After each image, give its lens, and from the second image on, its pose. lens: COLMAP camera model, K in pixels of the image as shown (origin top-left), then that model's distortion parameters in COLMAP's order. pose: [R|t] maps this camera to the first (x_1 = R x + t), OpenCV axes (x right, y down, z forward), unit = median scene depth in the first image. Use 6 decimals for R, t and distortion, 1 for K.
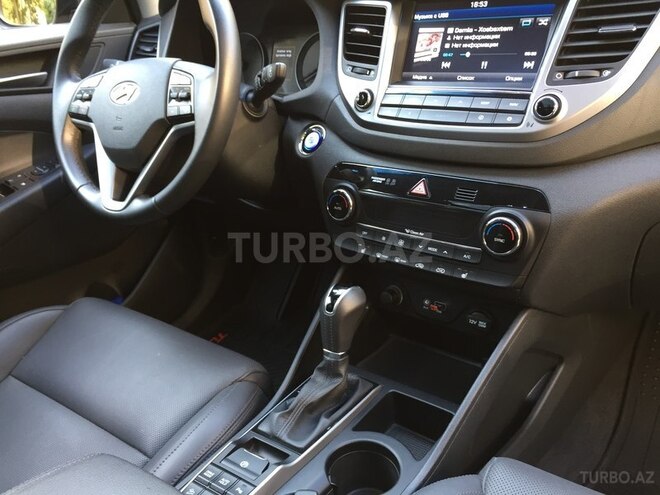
lens RADIAL K [[559.9, 0, 330.0], [0, 559.9, 247.5], [0, 0, 1]] dist [0.101101, -0.128129]
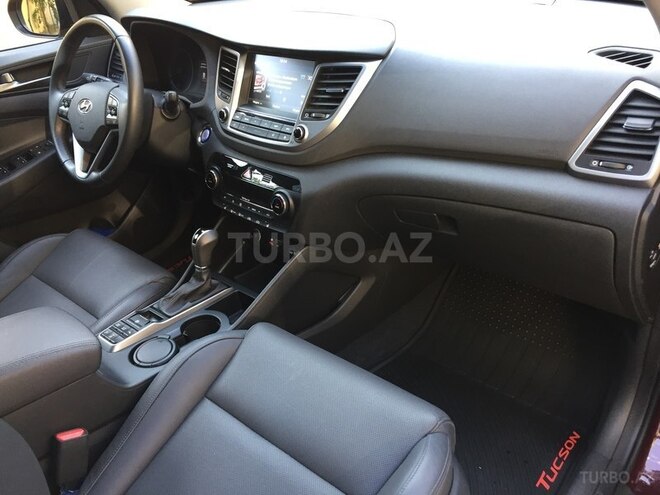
lens RADIAL K [[559.9, 0, 330.0], [0, 559.9, 247.5], [0, 0, 1]] dist [0.101101, -0.128129]
pose [[0.994812, 0.035570, -0.095311, 0.536096], [-0.023805, 0.992263, 0.121846, -0.088390], [0.098908, -0.118945, 0.987962, -0.628538]]
